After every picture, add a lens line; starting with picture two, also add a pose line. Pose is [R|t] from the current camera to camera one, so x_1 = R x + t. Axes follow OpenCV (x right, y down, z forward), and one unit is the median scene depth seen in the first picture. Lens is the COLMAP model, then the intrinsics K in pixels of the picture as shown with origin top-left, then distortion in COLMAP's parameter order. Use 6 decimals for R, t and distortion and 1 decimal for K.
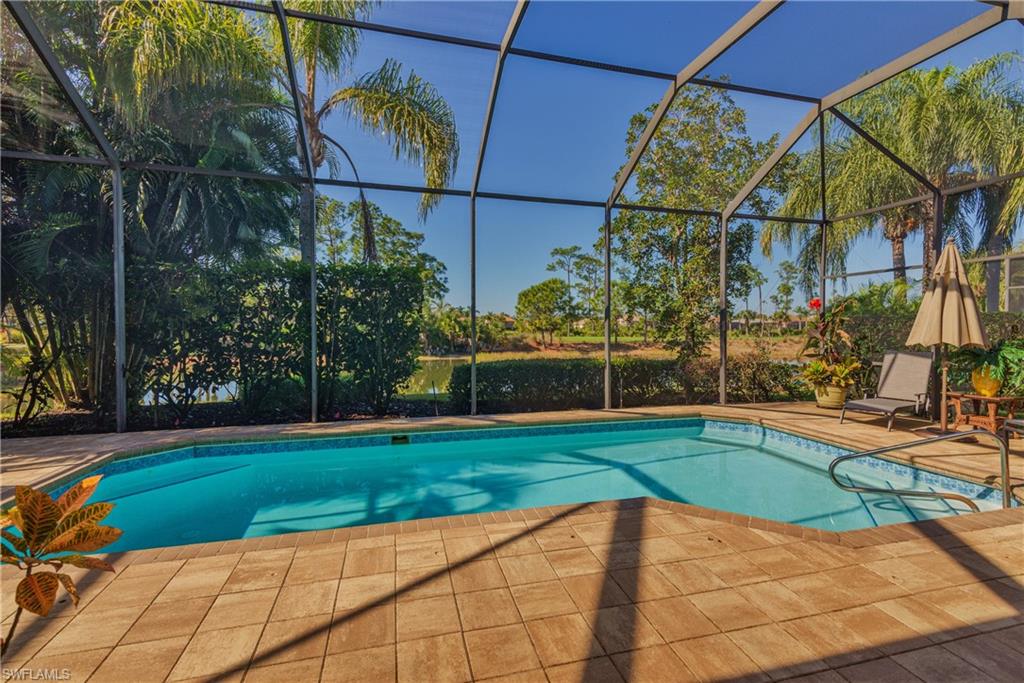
lens RADIAL K [[467.2, 0, 498.0], [0, 467.2, 338.7], [0, 0, 1]] dist [-0.001101, -0.000350]
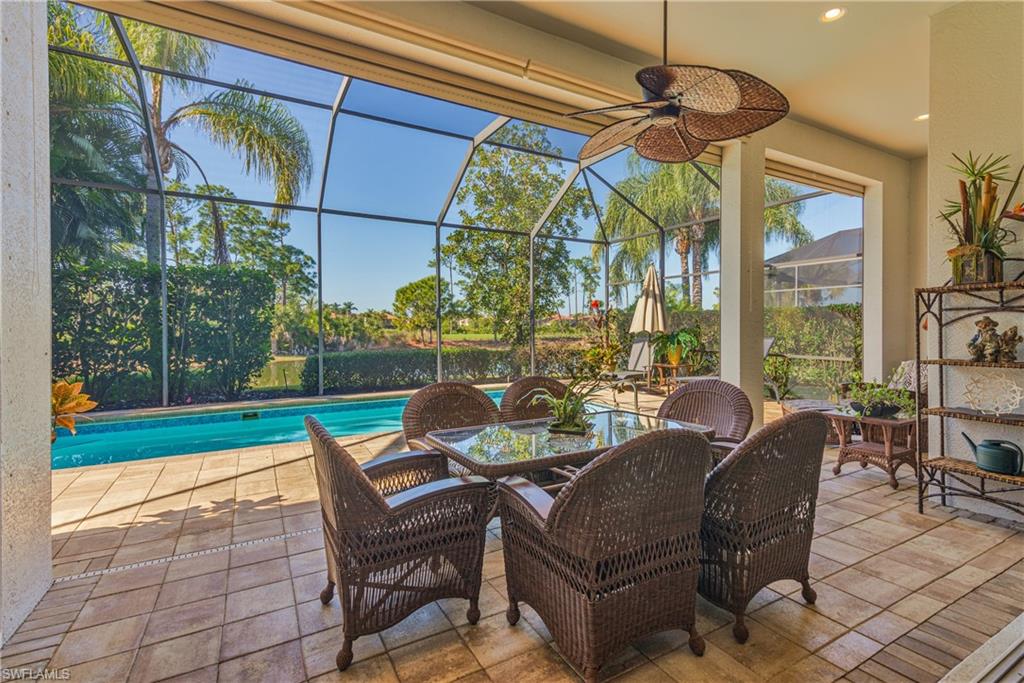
lens RADIAL K [[483.0, 0, 526.1], [0, 483.0, 332.1], [0, 0, 1]] dist [-0.002424, -0.000455]
pose [[0.957534, -0.009579, 0.288162, 0.085265], [0.012512, 0.999887, -0.008339, 0.016048], [-0.288050, 0.011590, 0.957545, -0.294732]]
